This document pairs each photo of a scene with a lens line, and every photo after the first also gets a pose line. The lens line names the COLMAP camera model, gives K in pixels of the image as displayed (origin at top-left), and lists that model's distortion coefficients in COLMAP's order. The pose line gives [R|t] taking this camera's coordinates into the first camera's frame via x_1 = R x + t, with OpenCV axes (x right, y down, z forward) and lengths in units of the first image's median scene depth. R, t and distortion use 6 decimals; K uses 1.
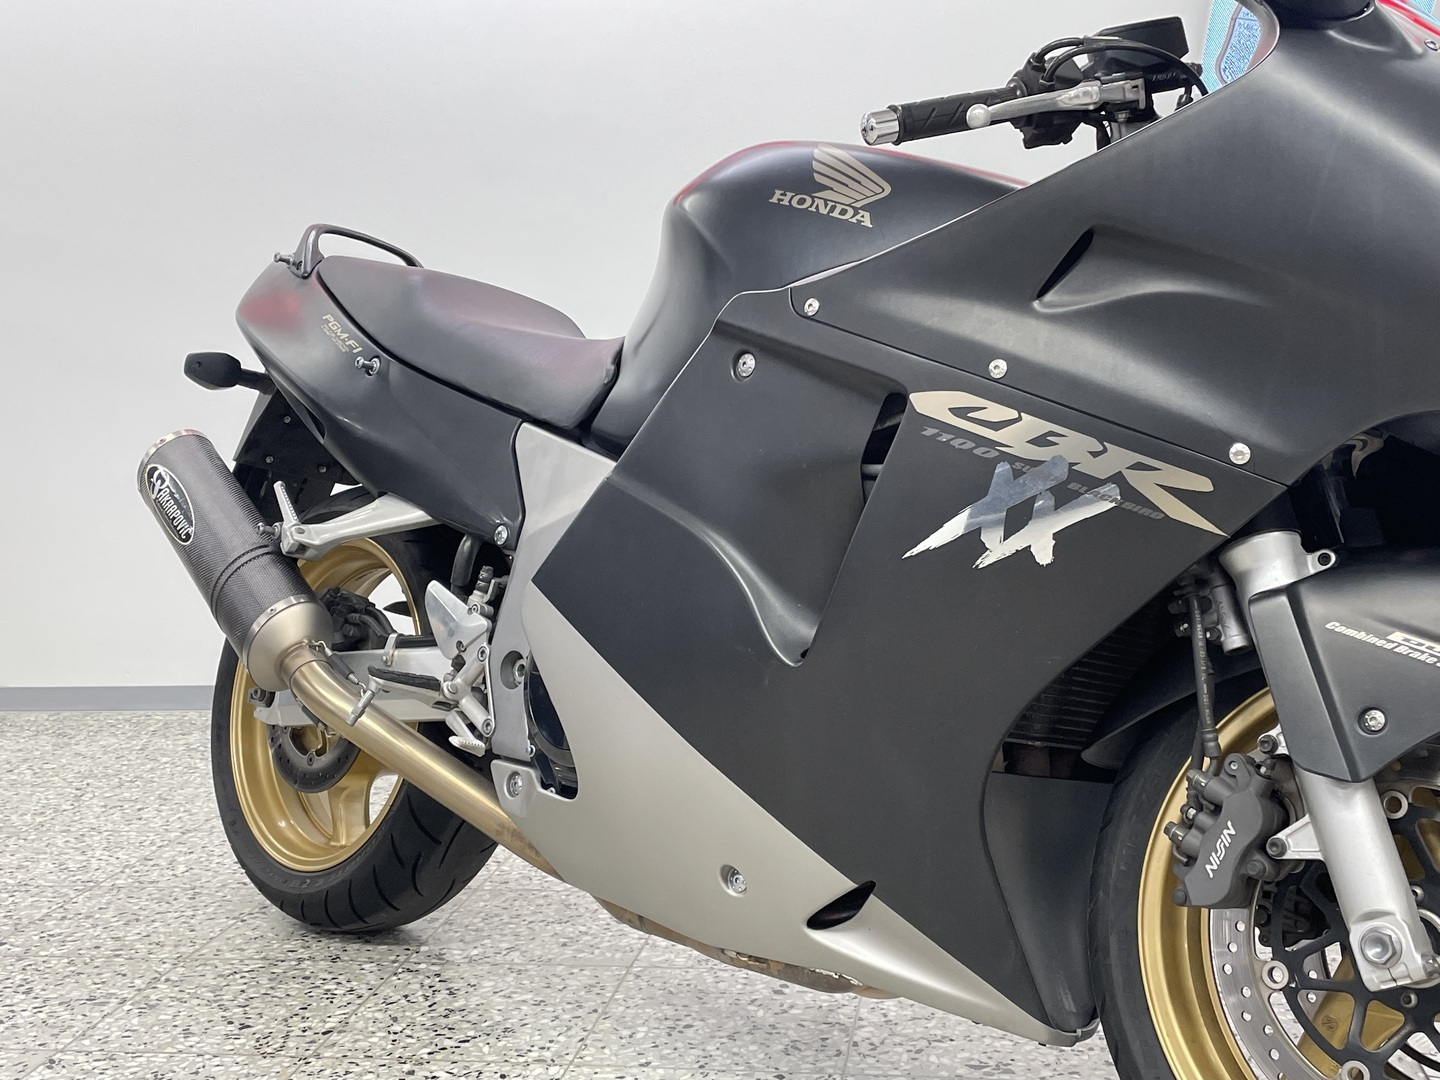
lens RADIAL K [[1705.6, 0, 729.5], [0, 1705.6, 518.8], [0, 0, 1]] dist [0.113007, -0.172413]
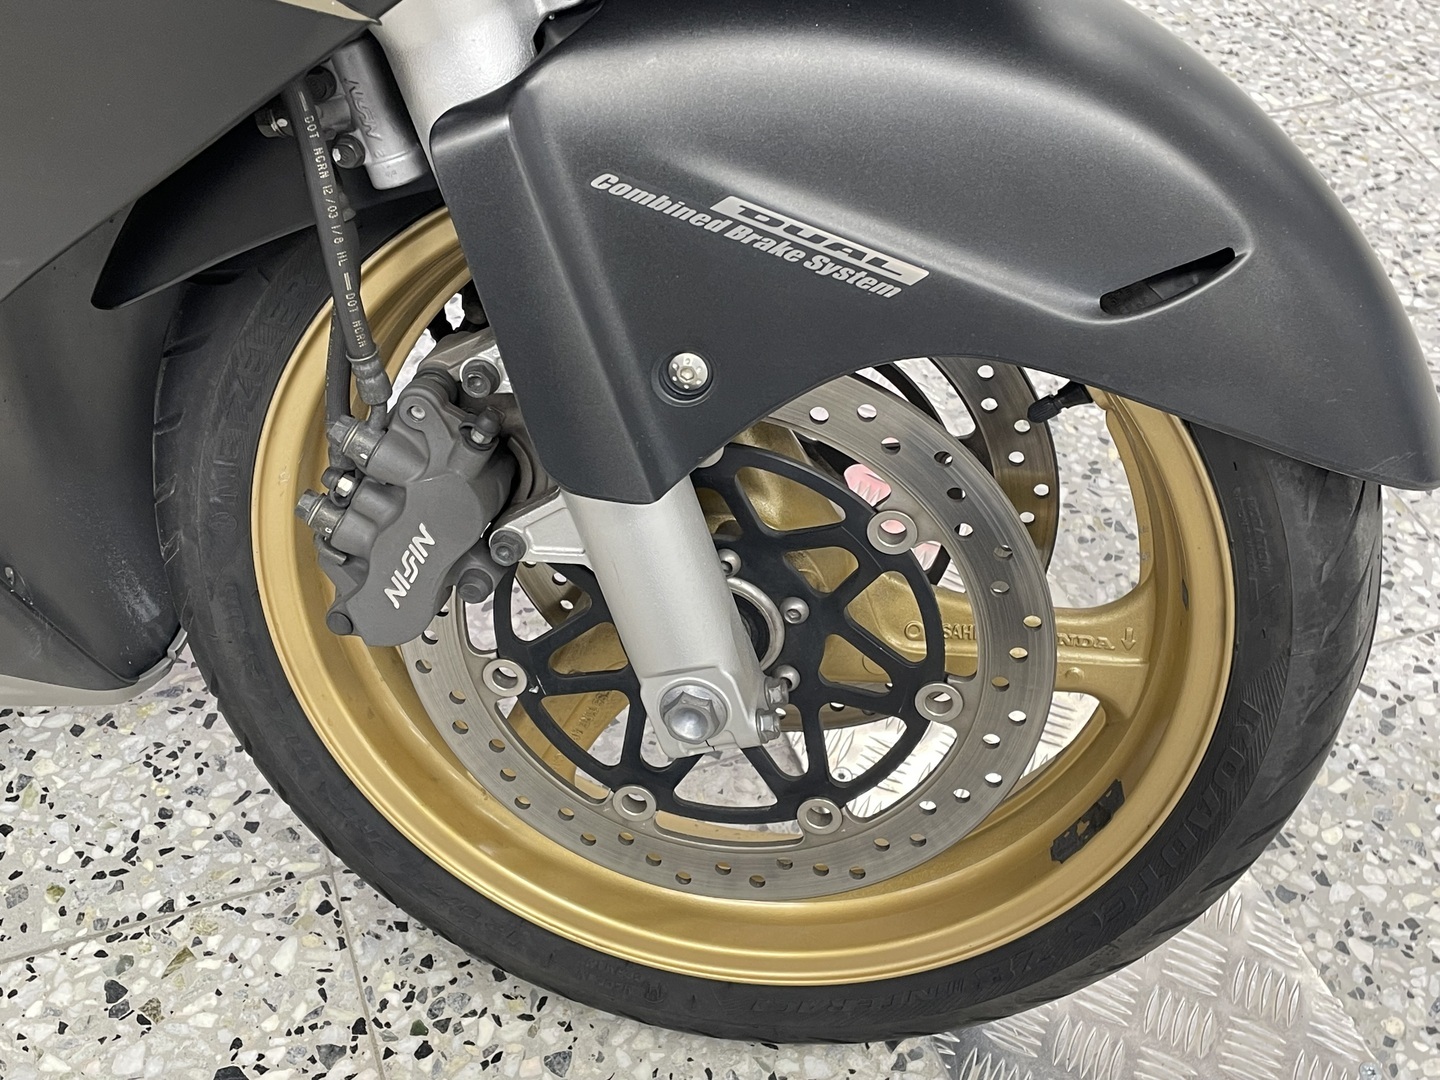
lens RADIAL K [[1705.6, 0, 729.5], [0, 1705.6, 518.8], [0, 0, 1]] dist [0.113007, -0.172413]
pose [[0.859256, -0.303510, 0.411778, 0.148486], [-0.052191, 0.748752, 0.660792, -0.170388], [-0.508877, -0.589281, 0.627529, 0.596571]]
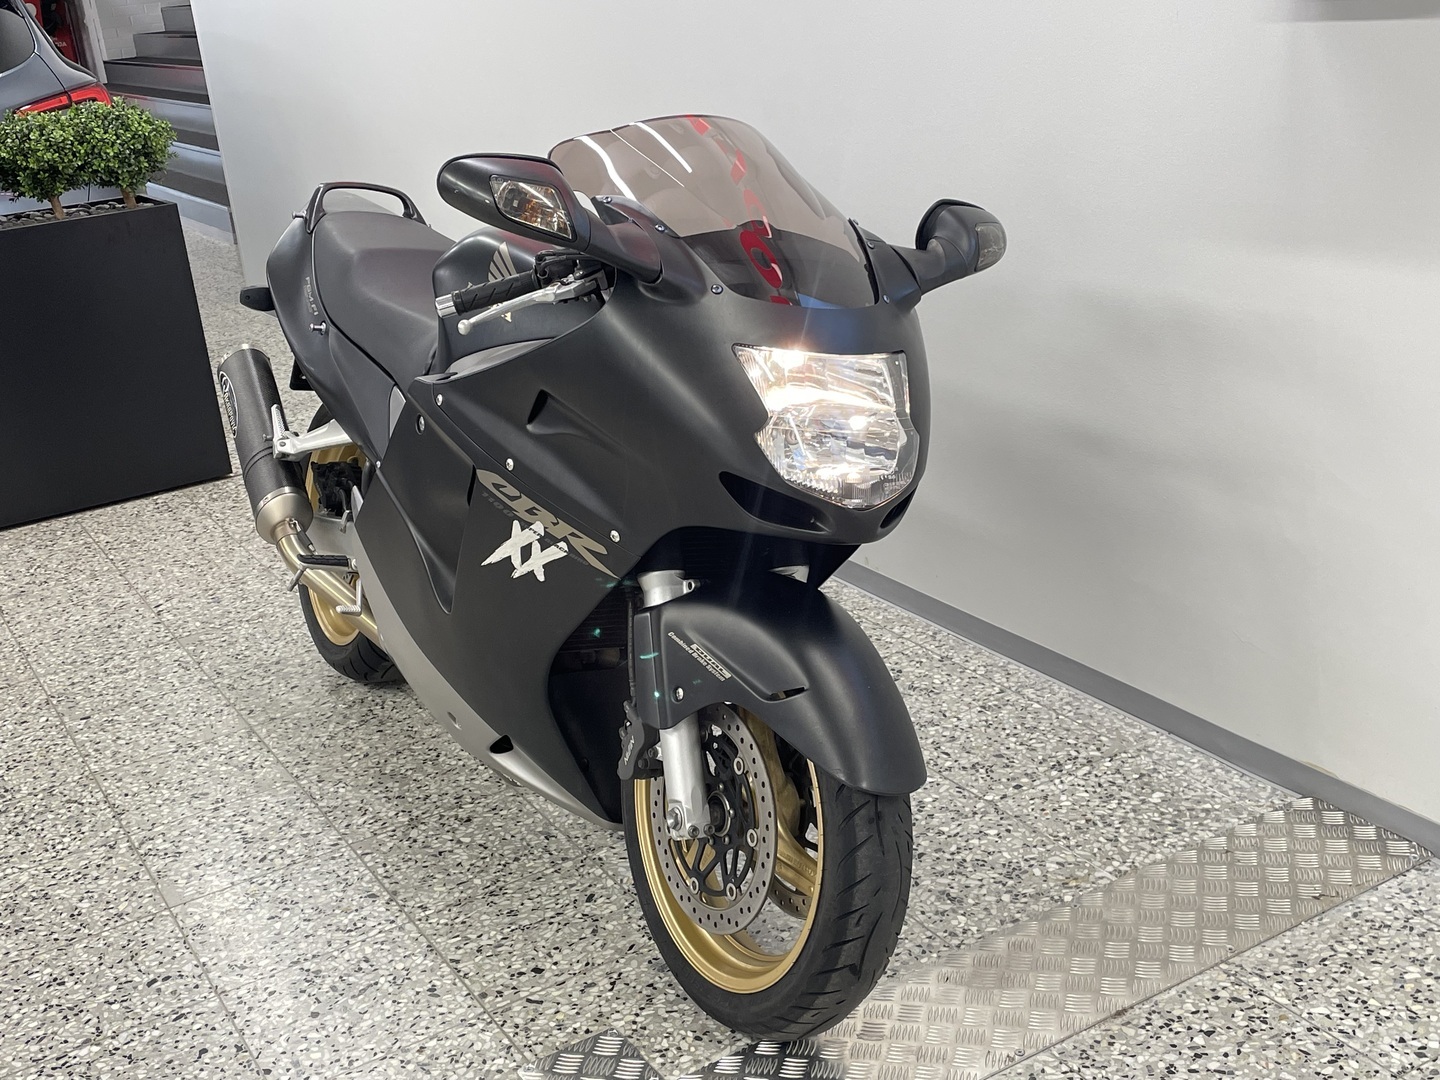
lens RADIAL K [[1705.6, 0, 729.5], [0, 1705.6, 518.8], [0, 0, 1]] dist [0.113007, -0.172413]
pose [[0.966607, 0.022105, -0.255307, 0.778675], [0.044489, 0.966670, 0.252132, -0.440439], [0.252370, -0.255071, 0.933407, -0.489873]]
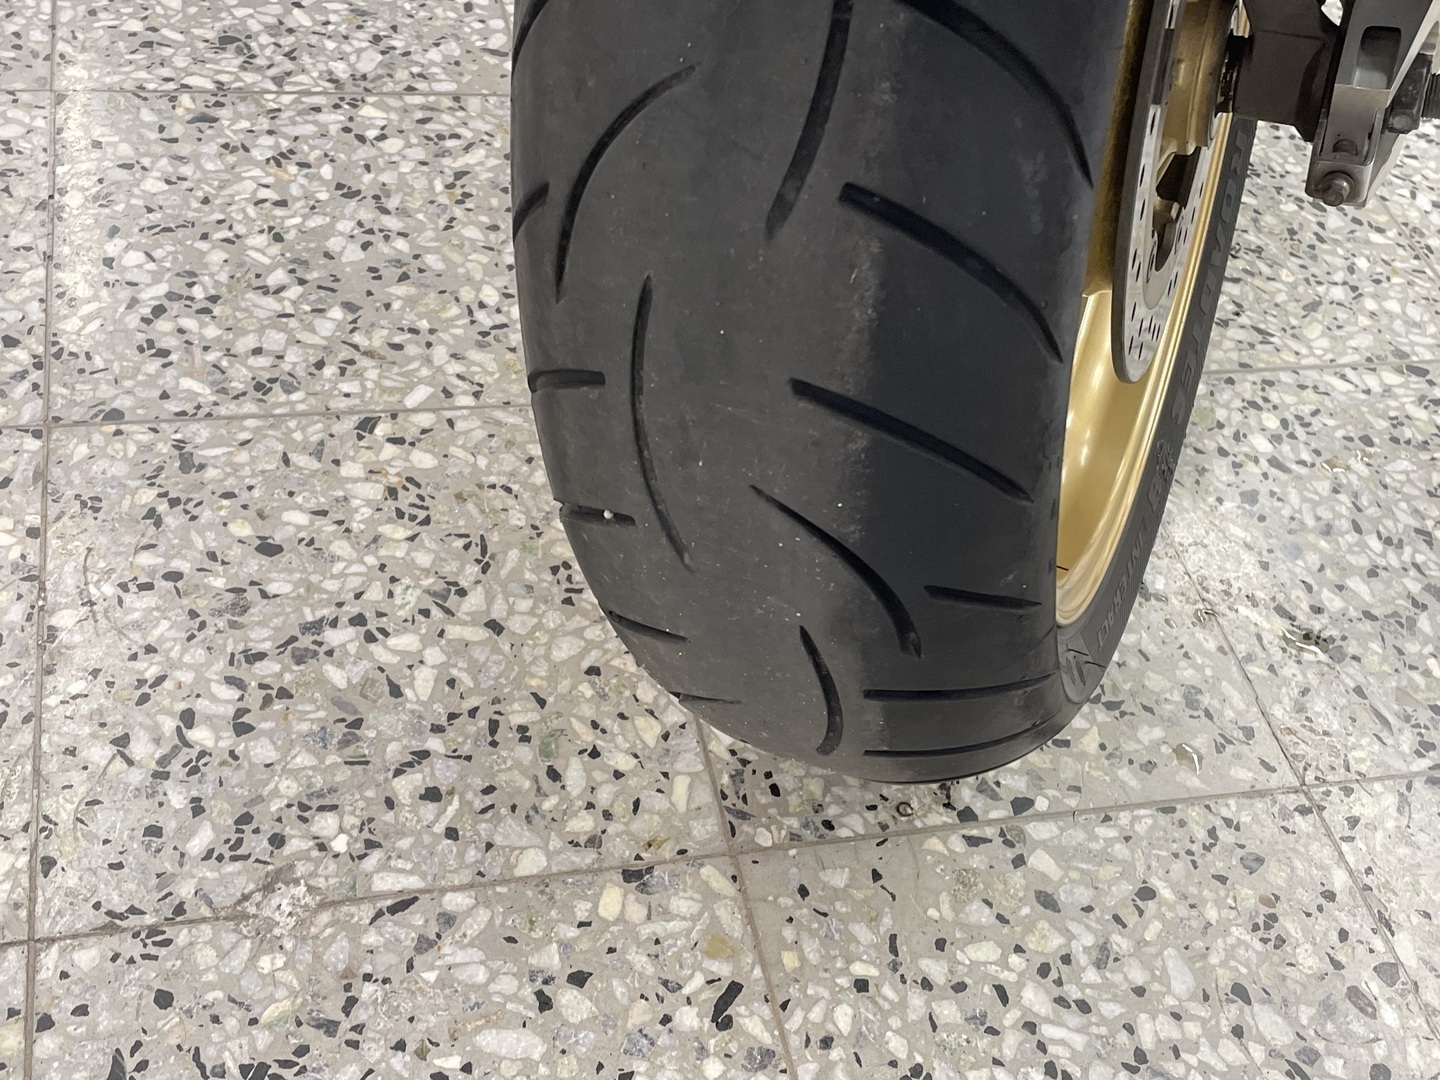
lens RADIAL K [[1705.6, 0, 729.5], [0, 1705.6, 518.8], [0, 0, 1]] dist [0.113007, -0.172413]
pose [[-0.846541, -0.451590, 0.281842, -0.582175], [-0.084150, 0.636324, 0.766818, -0.077133], [-0.525630, 0.625426, -0.576675, 1.764511]]
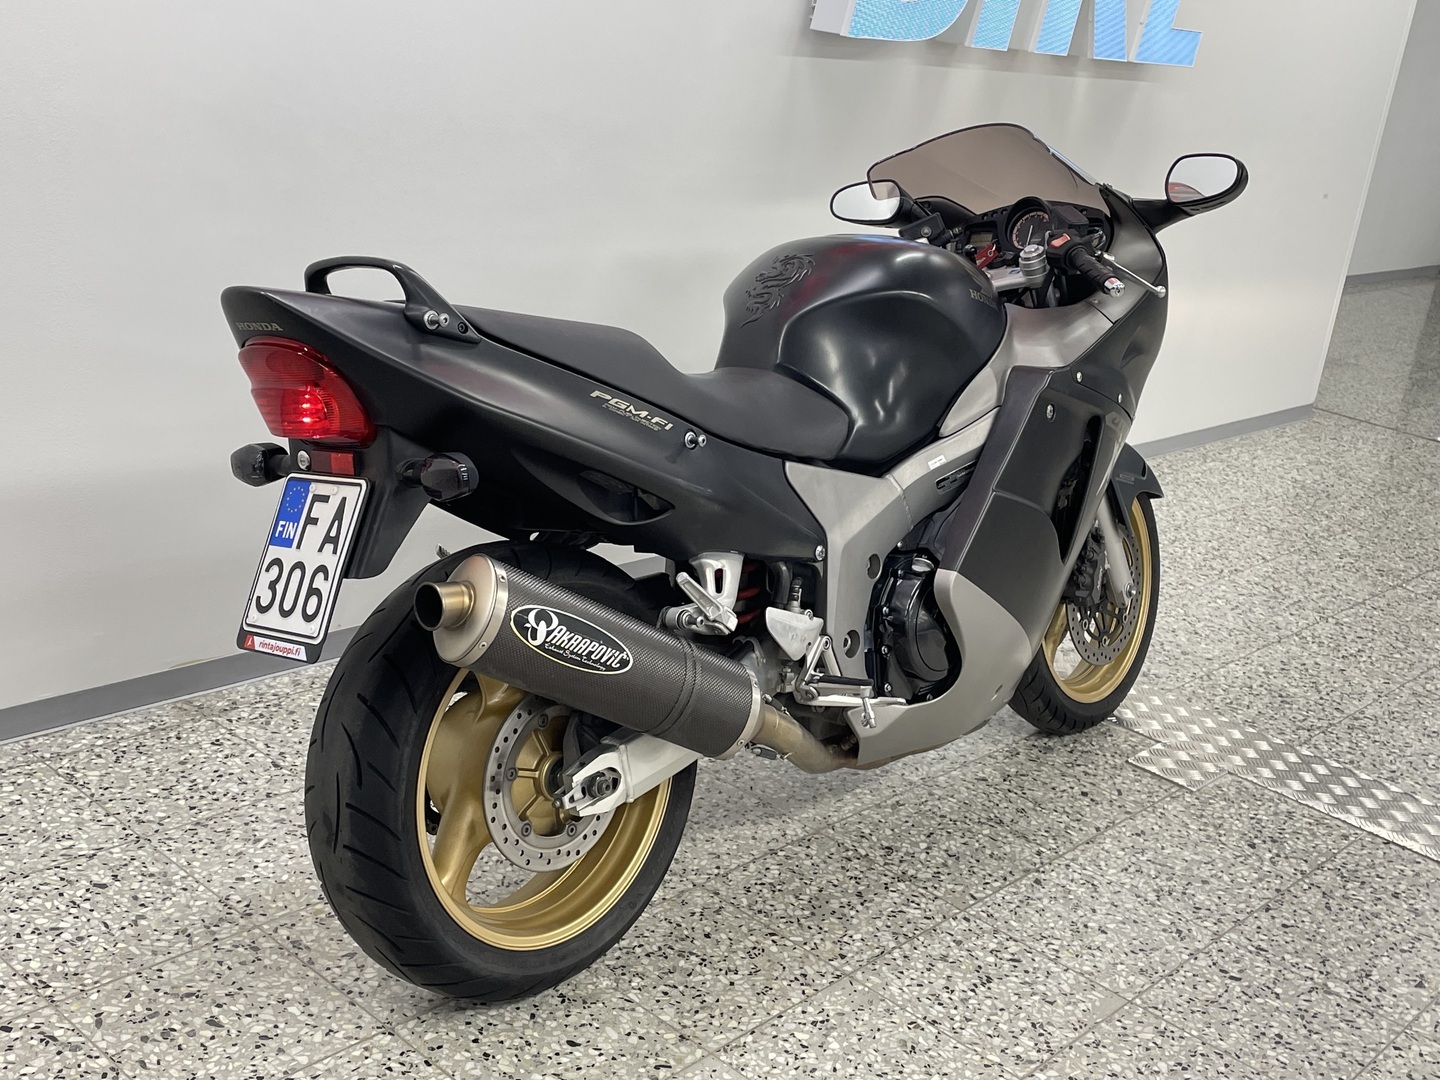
lens RADIAL K [[1705.6, 0, 729.5], [0, 1705.6, 518.8], [0, 0, 1]] dist [0.113007, -0.172413]
pose [[-0.060982, -0.285860, 0.956329, -1.877626], [-0.046010, 0.957899, 0.283396, -0.522196], [-0.997078, -0.026718, -0.071567, 1.623260]]
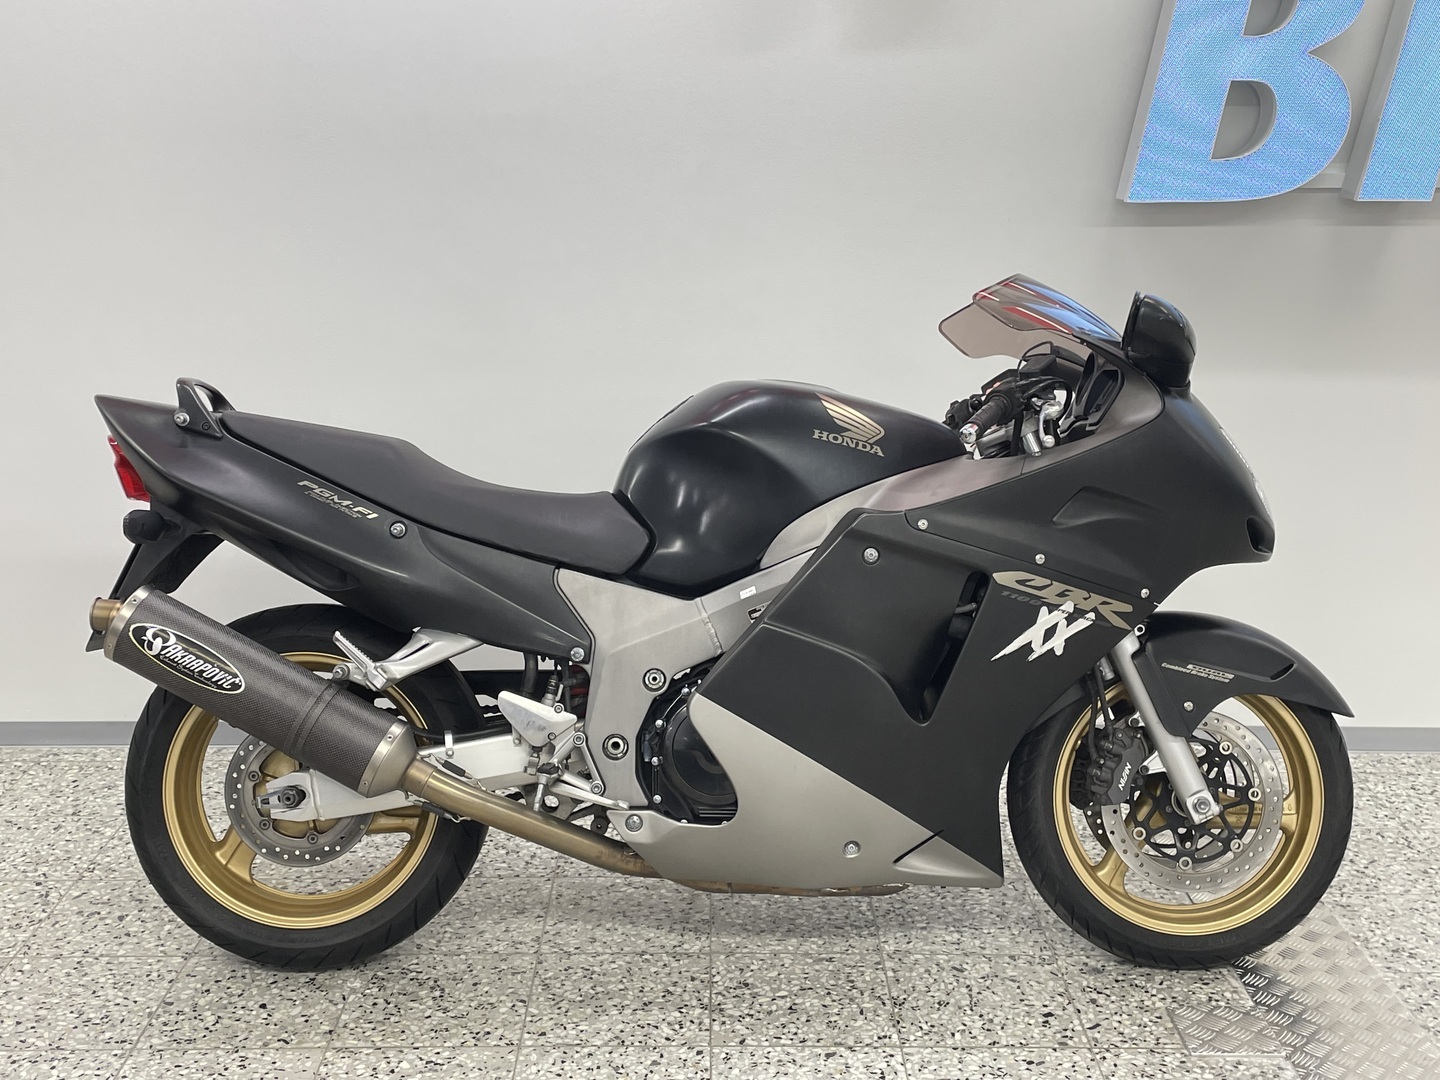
lens RADIAL K [[1705.6, 0, 729.5], [0, 1705.6, 518.8], [0, 0, 1]] dist [0.113007, -0.172413]
pose [[0.699002, -0.131069, 0.703006, -1.428813], [0.032315, 0.987845, 0.152044, -0.434792], [-0.714389, -0.083562, 0.694741, -0.082191]]
